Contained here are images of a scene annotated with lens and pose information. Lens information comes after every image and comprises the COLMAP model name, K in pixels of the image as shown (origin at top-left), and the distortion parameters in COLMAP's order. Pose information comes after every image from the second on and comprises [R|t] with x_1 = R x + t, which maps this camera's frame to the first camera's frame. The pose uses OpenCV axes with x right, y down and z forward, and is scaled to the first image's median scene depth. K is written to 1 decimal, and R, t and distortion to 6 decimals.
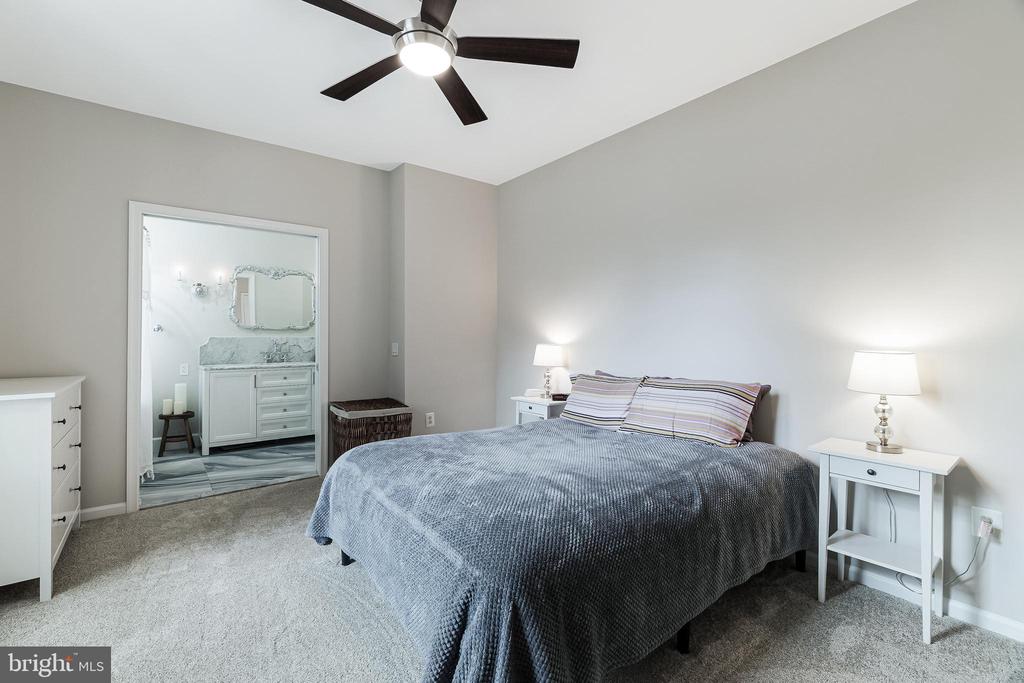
lens RADIAL K [[437.0, 0, 506.0], [0, 437.0, 339.5], [0, 0, 1]] dist [0.002228, -0.000780]
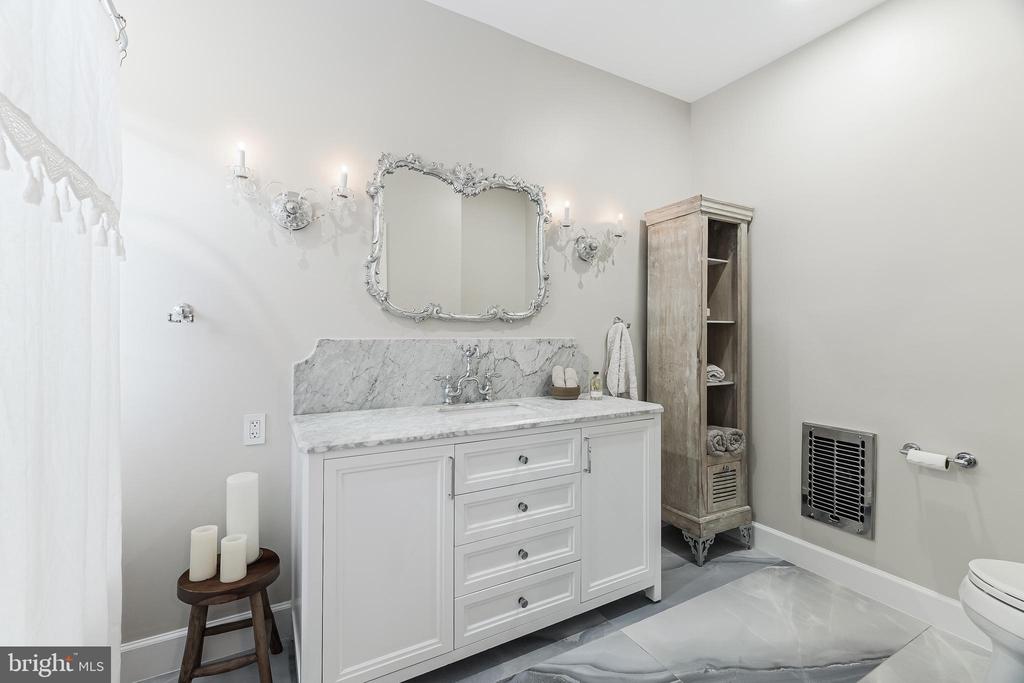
lens RADIAL K [[437.0, 0, 515.1], [0, 437.0, 338.8], [0, 0, 1]] dist [0.002228, -0.000780]
pose [[0.990328, 0.007742, -0.138531, -0.461570], [-0.006413, 0.999929, 0.010035, -0.010485], [0.138599, -0.009049, 0.990307, 0.656856]]
